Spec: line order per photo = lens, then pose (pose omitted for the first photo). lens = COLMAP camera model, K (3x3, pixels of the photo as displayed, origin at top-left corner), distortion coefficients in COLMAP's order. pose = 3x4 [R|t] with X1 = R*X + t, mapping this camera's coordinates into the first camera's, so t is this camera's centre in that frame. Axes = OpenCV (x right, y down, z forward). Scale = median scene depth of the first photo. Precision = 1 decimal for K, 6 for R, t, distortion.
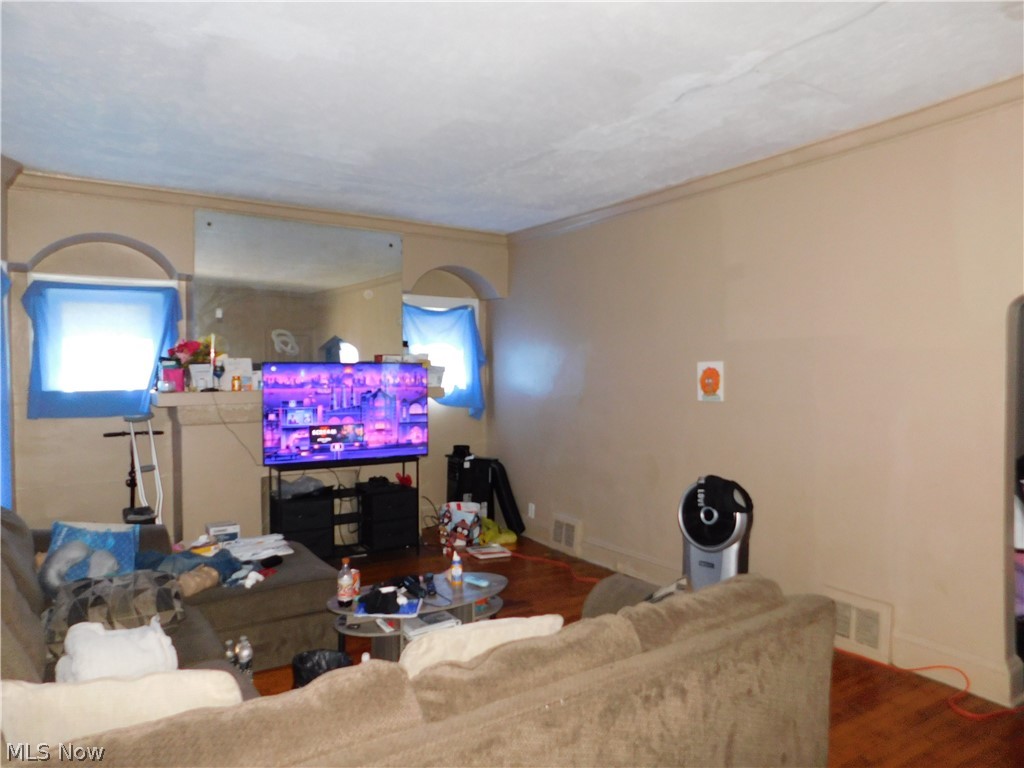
lens RADIAL K [[679.1, 0, 512.1], [0, 679.1, 379.1], [0, 0, 1]] dist [-0.000642, 0.001514]
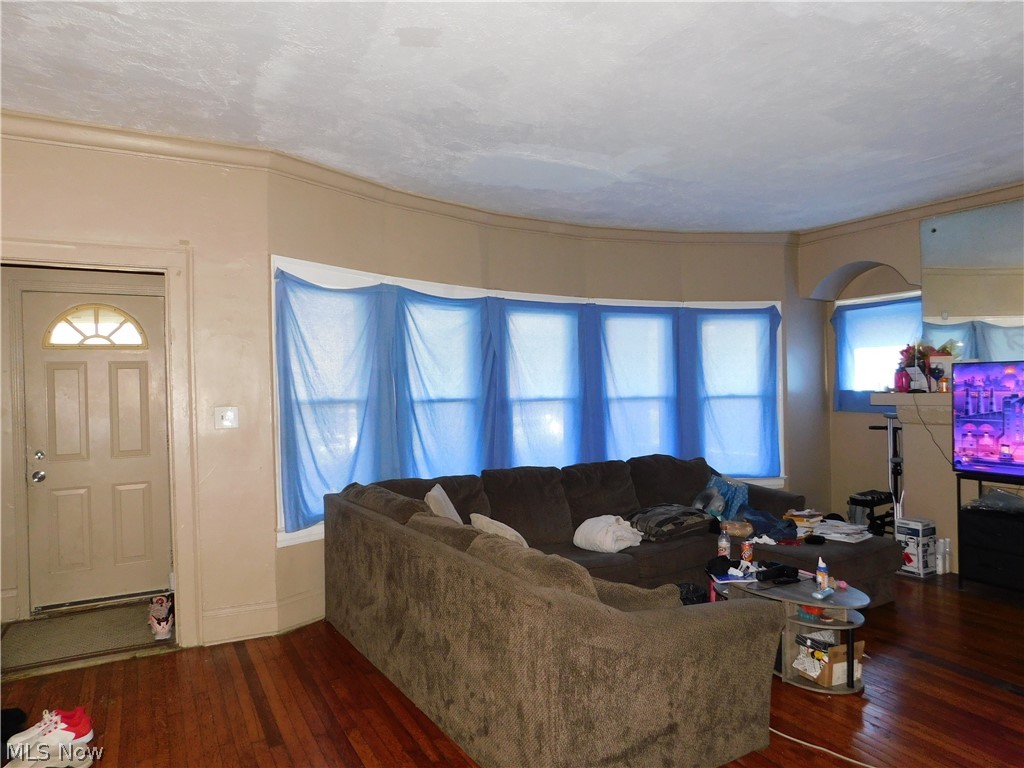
lens RADIAL K [[679.1, 0, 511.9], [0, 679.1, 386.0], [0, 0, 1]] dist [-0.000642, 0.001514]
pose [[-0.037878, 0.008093, -0.999250, 0.638688], [-0.000821, 0.999967, 0.008130, -0.000040], [0.999282, 0.001128, -0.037870, 0.418602]]
